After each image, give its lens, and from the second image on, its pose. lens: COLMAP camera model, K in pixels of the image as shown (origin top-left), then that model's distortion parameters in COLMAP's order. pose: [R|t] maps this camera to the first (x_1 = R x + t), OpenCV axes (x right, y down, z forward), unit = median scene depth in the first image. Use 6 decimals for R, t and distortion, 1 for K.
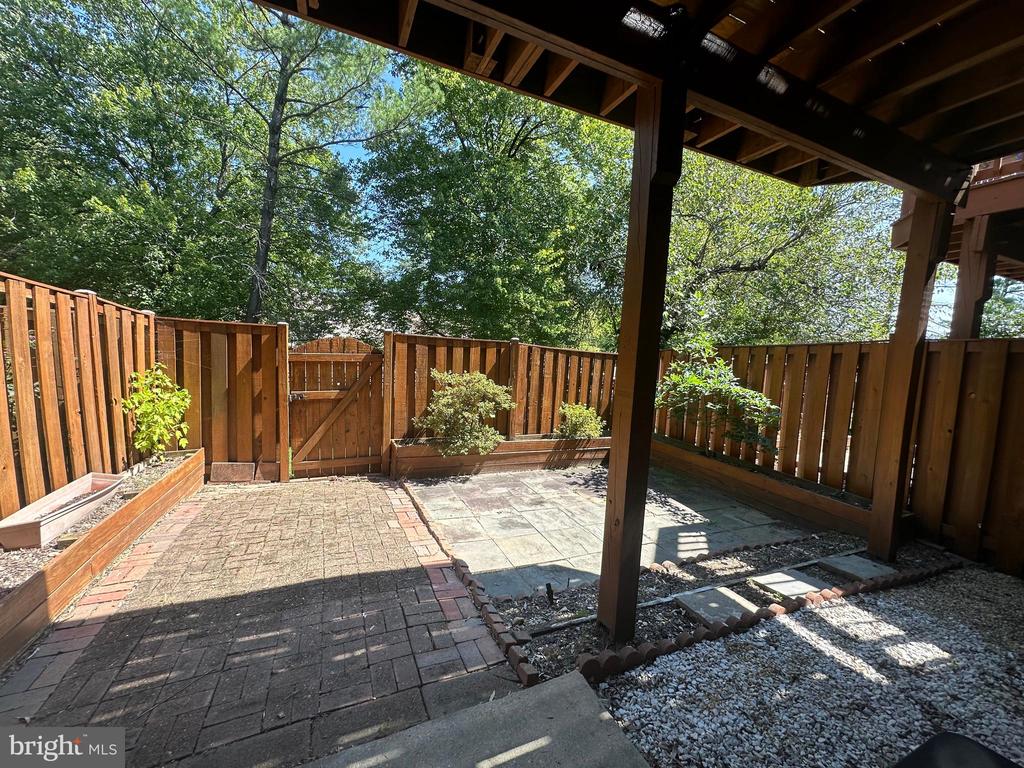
lens RADIAL K [[408.2, 0, 510.4], [0, 408.2, 382.4], [0, 0, 1]] dist [-0.004186, 0.000858]
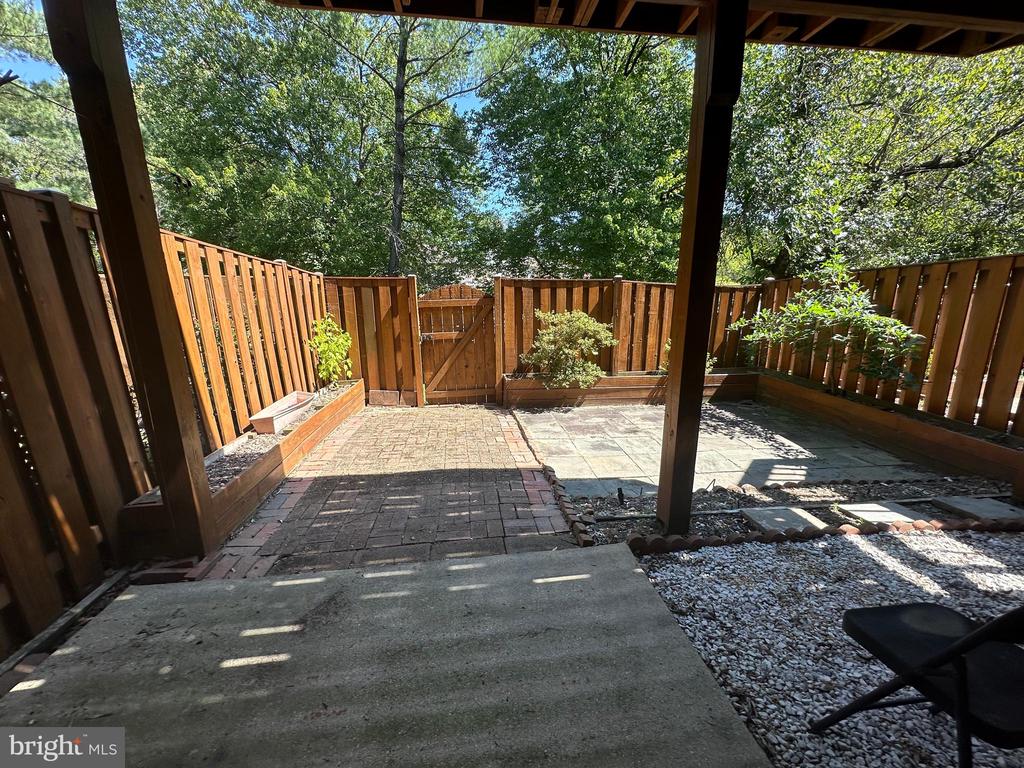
lens RADIAL K [[408.2, 0, 510.2], [0, 408.2, 383.3], [0, 0, 1]] dist [-0.004186, 0.000858]
pose [[0.954274, 0.010783, -0.298739, 0.076914], [0.029279, 0.991173, 0.129302, 0.021146], [0.297496, -0.132137, 0.945535, -0.084470]]
